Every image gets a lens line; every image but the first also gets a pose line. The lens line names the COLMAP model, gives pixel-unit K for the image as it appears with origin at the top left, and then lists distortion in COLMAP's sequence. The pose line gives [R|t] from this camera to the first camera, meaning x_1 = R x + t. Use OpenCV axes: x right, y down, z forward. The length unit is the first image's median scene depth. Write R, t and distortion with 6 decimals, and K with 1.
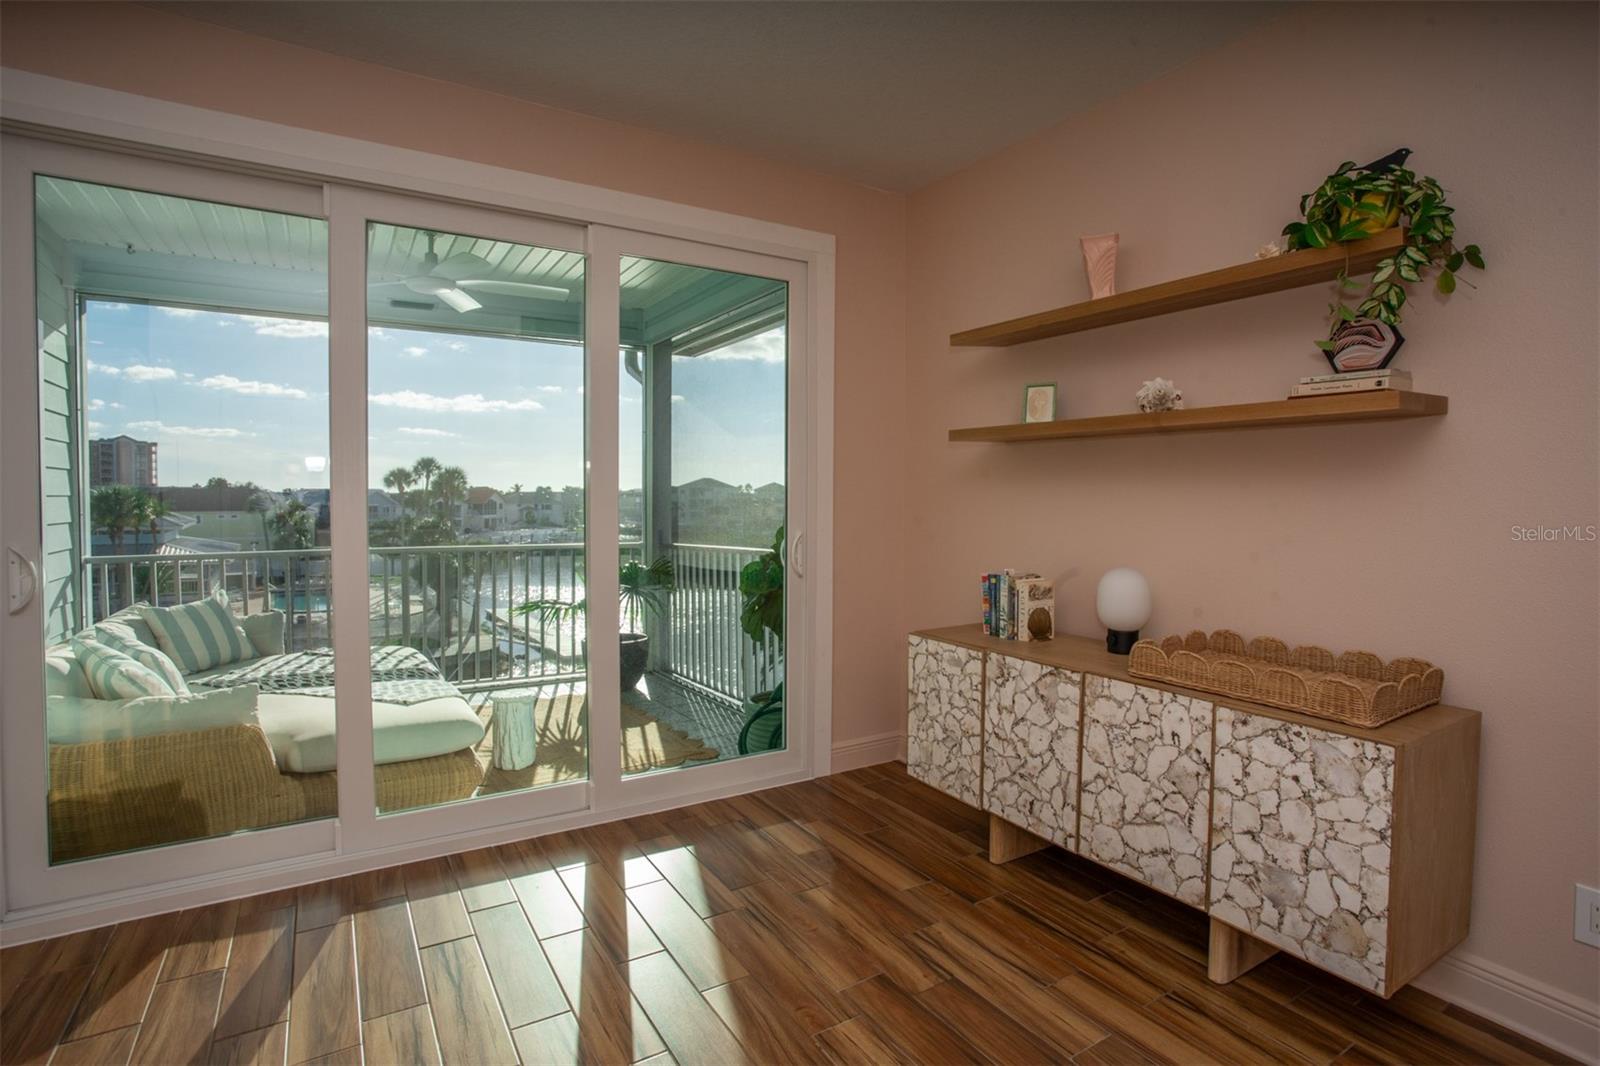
lens RADIAL K [[791.0, 0, 797.6], [0, 791.0, 525.3], [0, 0, 1]] dist [-0.061476, 0.028254]
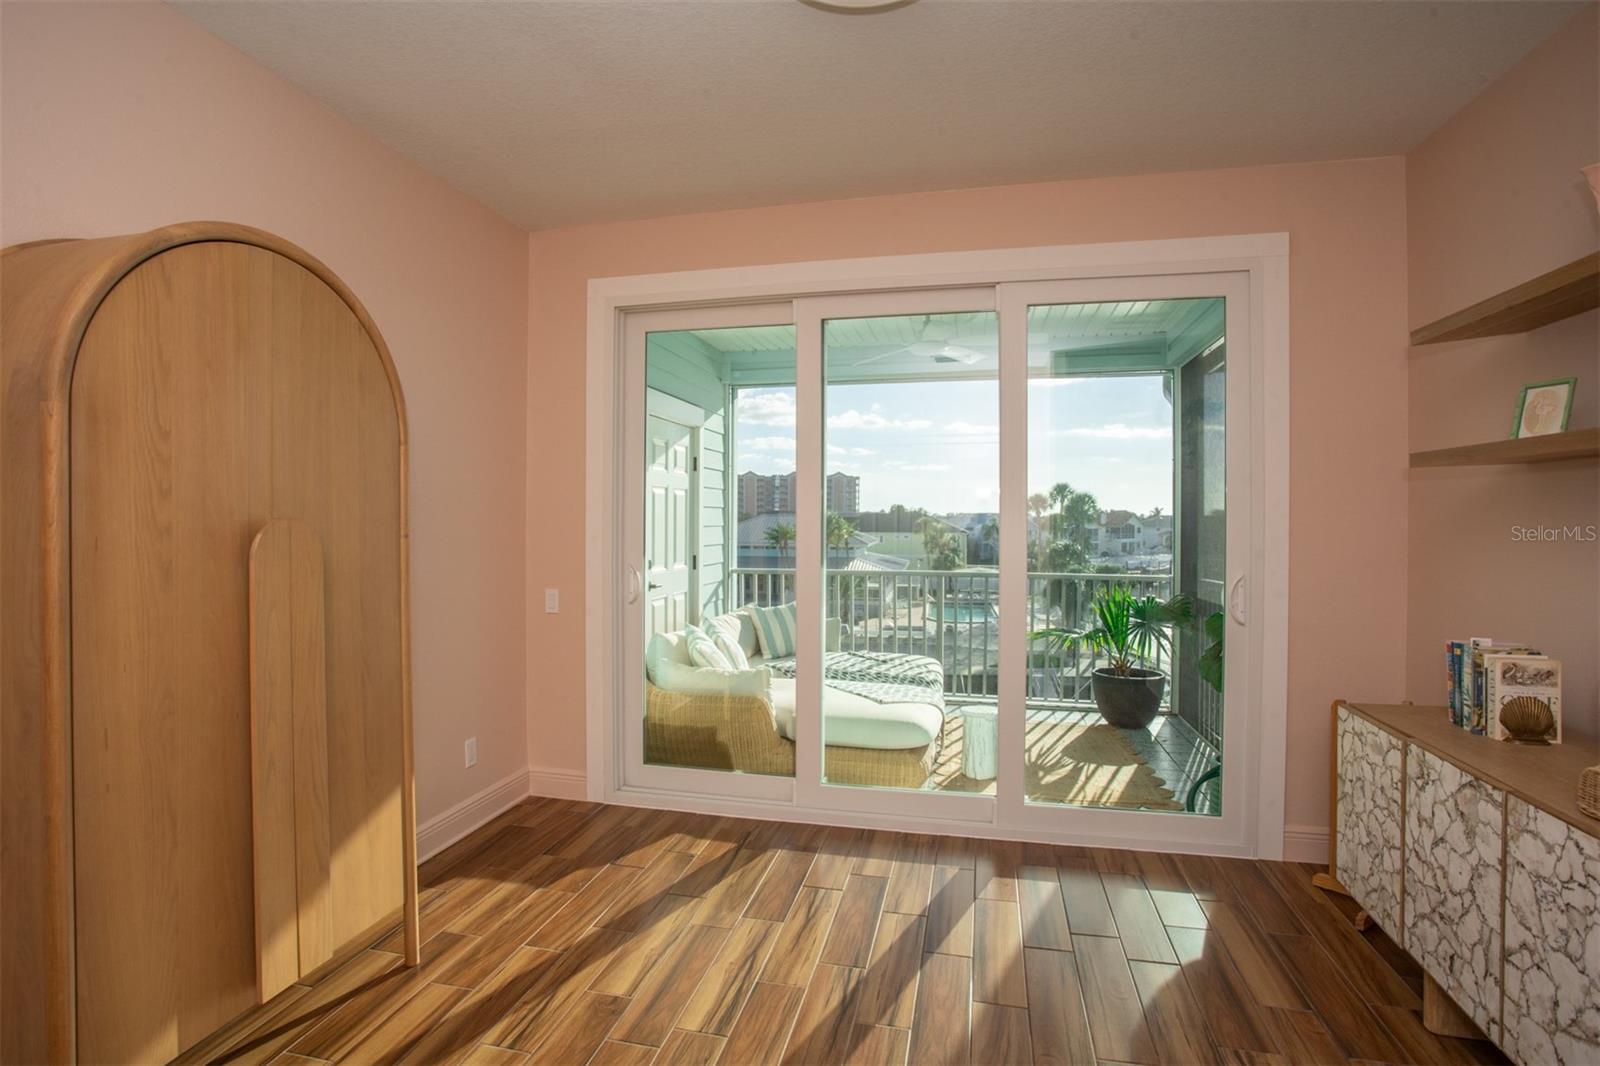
lens RADIAL K [[791.0, 0, 797.6], [0, 791.0, 525.3], [0, 0, 1]] dist [-0.061476, 0.028254]
pose [[0.716654, 0.004686, -0.697413, 0.330357], [-0.025971, 0.999463, -0.019972, -0.020734], [0.696945, 0.032426, 0.716391, 0.034830]]
